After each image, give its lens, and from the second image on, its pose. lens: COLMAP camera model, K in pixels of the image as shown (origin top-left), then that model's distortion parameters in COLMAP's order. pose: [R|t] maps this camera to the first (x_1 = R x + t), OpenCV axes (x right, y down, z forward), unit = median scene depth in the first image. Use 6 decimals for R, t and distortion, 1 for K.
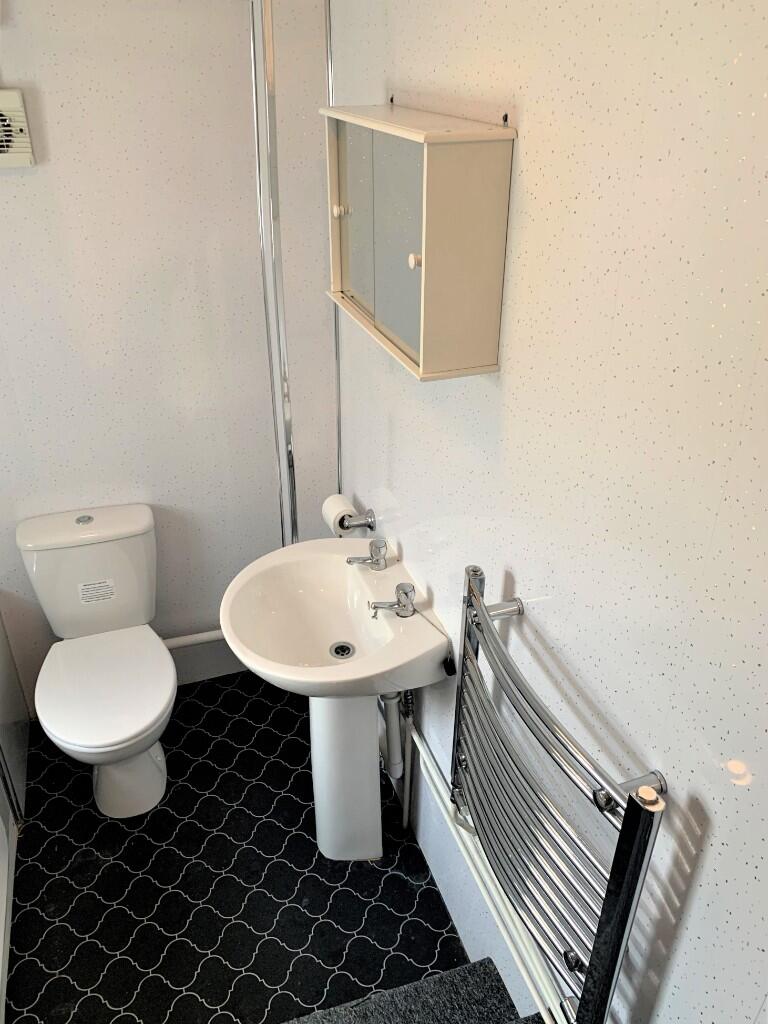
lens RADIAL K [[805.3, 0, 381.4], [0, 805.3, 521.1], [0, 0, 1]] dist [0.064442, -0.079373]
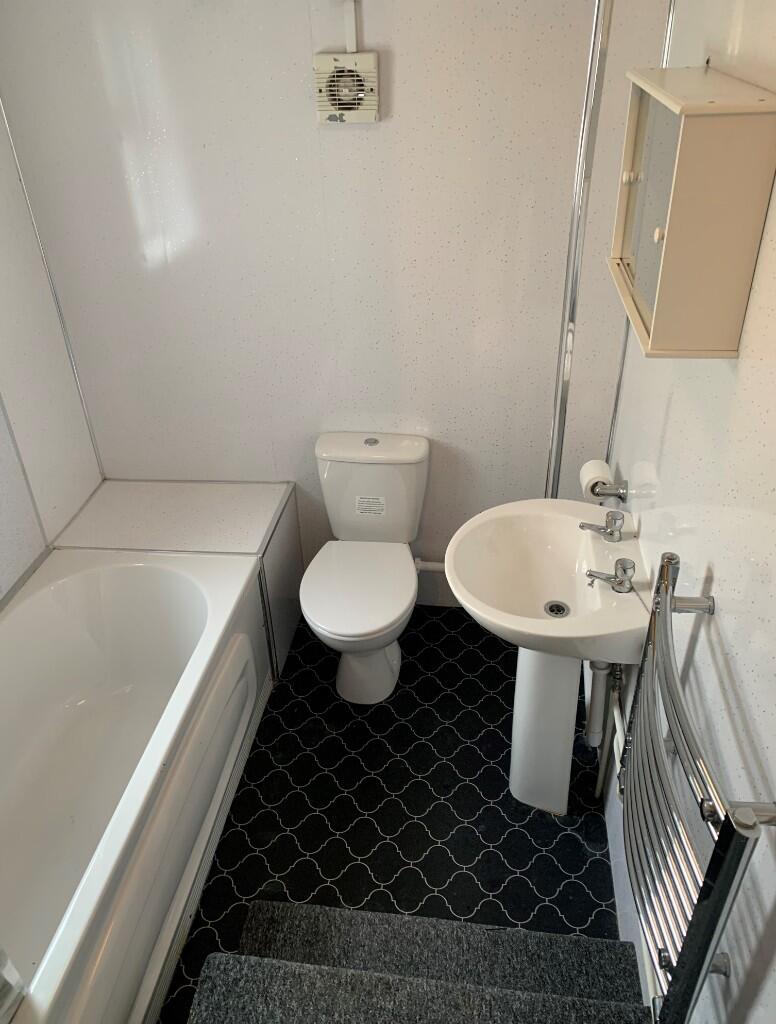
lens RADIAL K [[789.9, 0, 388.0], [0, 789.9, 512.0], [0, 0, 1]] dist [0.035384, -0.012943]
pose [[0.903945, 0.209706, -0.372702, 0.105209], [-0.190363, 0.977723, 0.088425, -0.009111], [0.382943, -0.008983, 0.923728, -0.013543]]
